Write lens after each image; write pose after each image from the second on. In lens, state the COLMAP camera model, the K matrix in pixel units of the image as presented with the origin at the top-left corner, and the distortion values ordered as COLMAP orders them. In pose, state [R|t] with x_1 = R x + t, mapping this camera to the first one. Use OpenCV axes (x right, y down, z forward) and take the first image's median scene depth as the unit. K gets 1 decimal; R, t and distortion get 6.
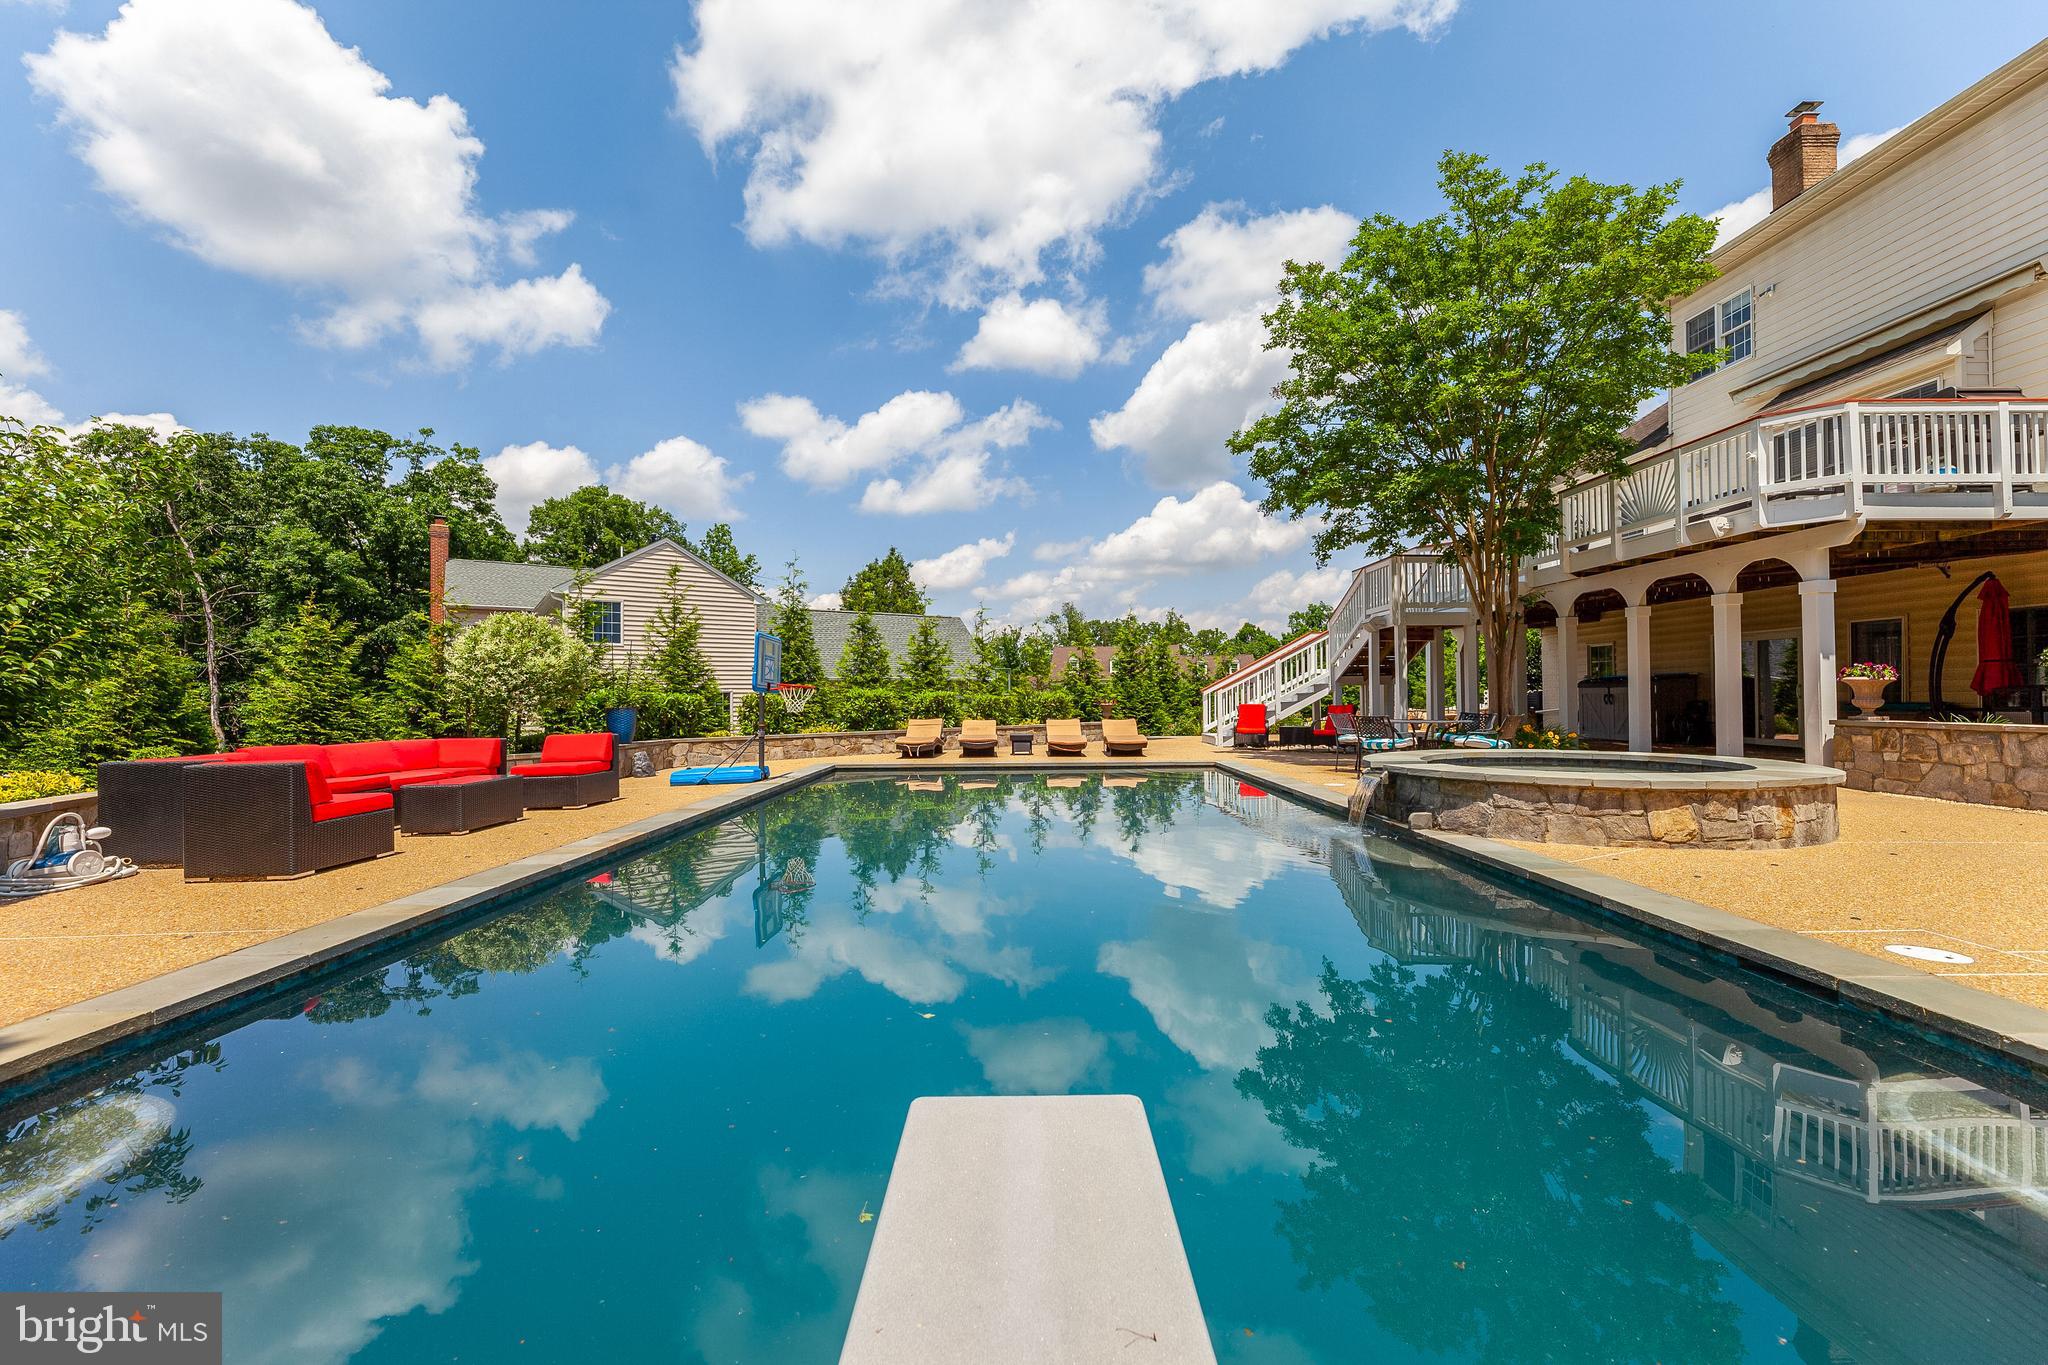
lens RADIAL K [[827.6, 0, 1031.9], [0, 827.6, 680.7], [0, 0, 1]] dist [-0.000373, -0.000008]
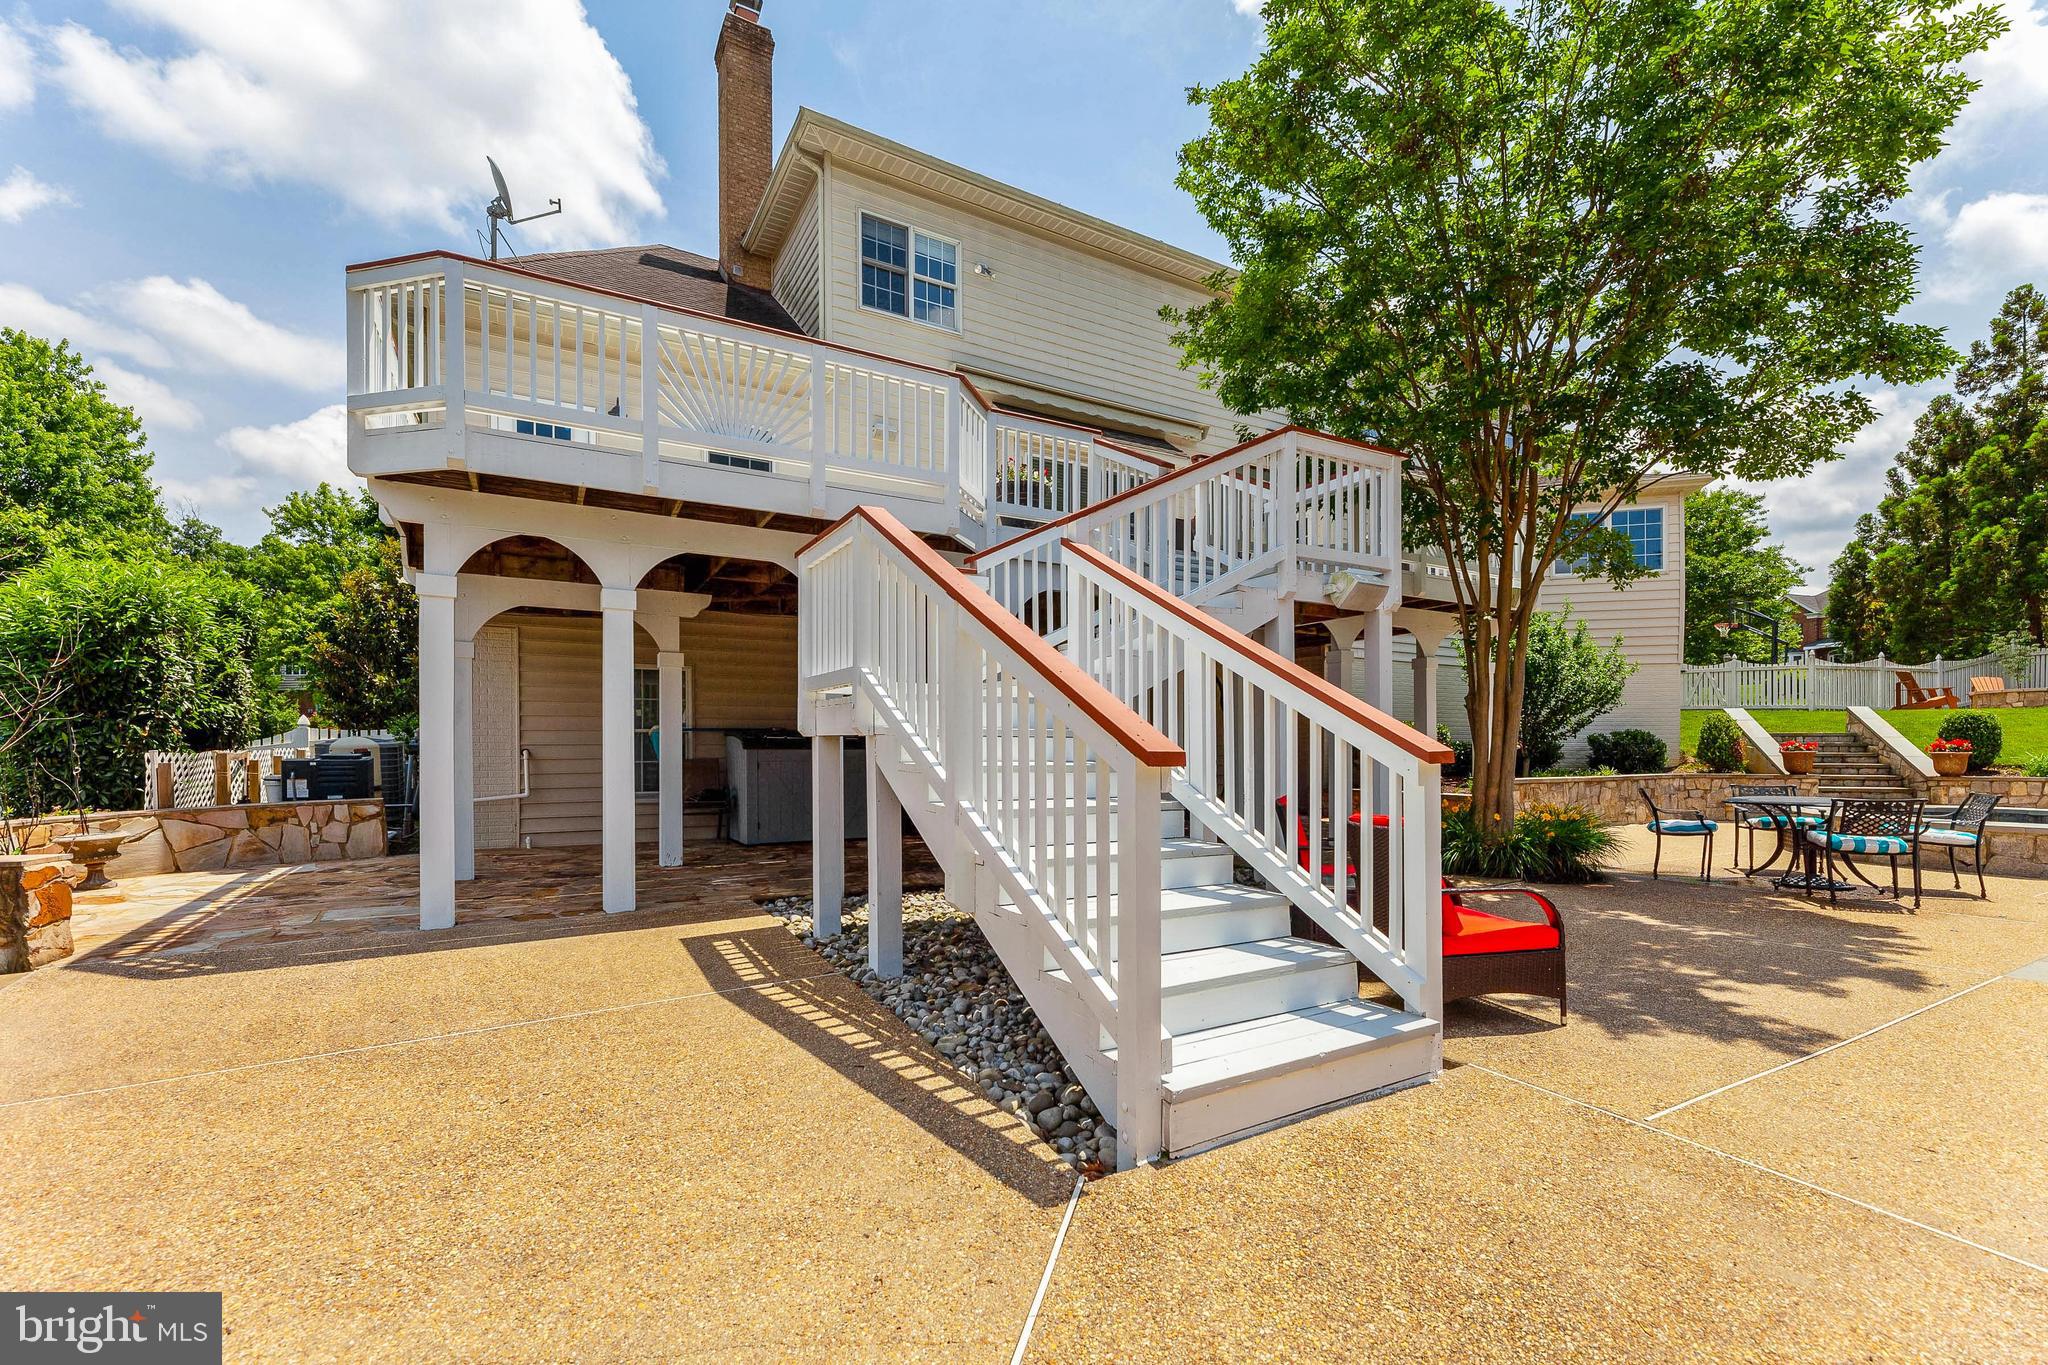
lens RADIAL K [[850.7, 0, 1029.6], [0, 850.7, 747.0], [0, 0, 1]] dist [0.000146, 0.000080]
pose [[-0.486564, 0.008649, 0.873602, 0.140643], [-0.011956, 0.999791, -0.016557, 0.018429], [-0.873563, -0.018501, -0.486359, 1.460171]]
